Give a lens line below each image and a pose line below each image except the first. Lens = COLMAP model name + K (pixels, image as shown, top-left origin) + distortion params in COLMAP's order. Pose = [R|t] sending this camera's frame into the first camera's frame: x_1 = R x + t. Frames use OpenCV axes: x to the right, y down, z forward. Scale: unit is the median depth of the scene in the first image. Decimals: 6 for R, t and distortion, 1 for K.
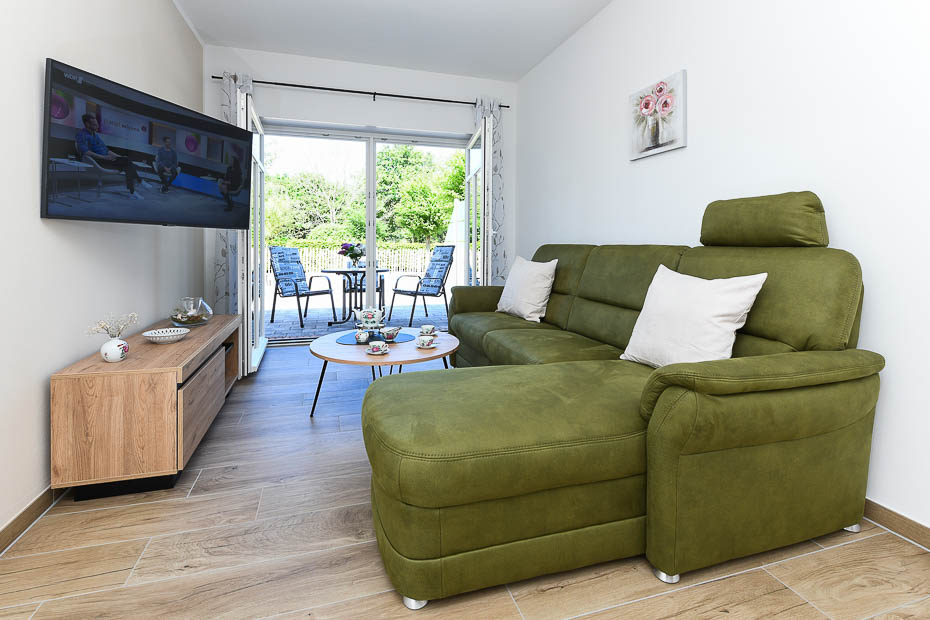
lens RADIAL K [[431.9, 0, 567.0], [0, 431.9, 235.2], [0, 0, 1]] dist [0.000344, 0.000429]
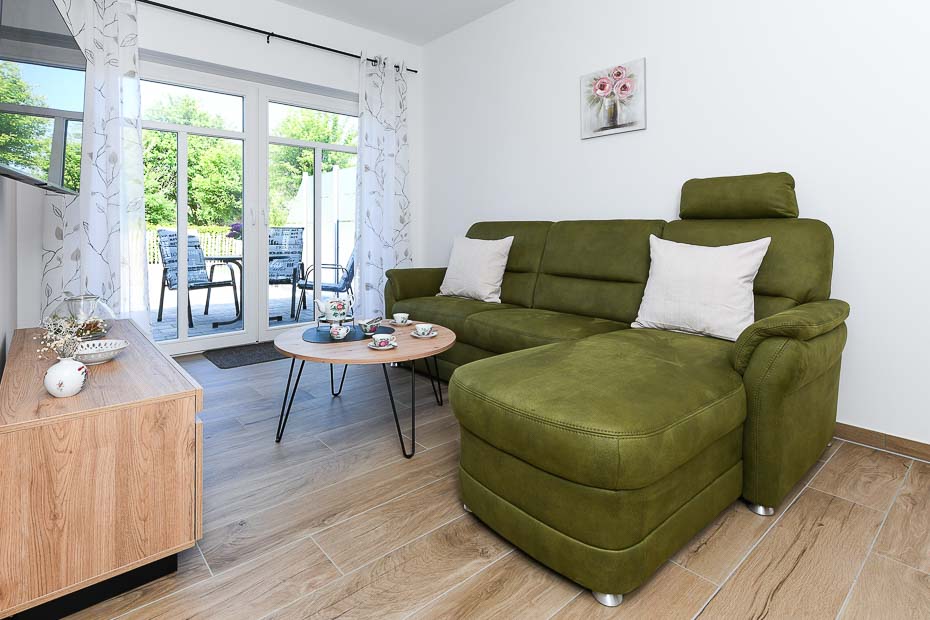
lens RADIAL K [[451.2, 0, 457.7], [0, 451.2, 219.5], [0, 0, 1]] dist [0.004799, 0.000503]
pose [[0.926939, 0.003135, 0.375198, -0.674092], [0.000463, 0.999955, -0.009500, 0.036734], [-0.375211, 0.008979, 0.926896, 0.150077]]
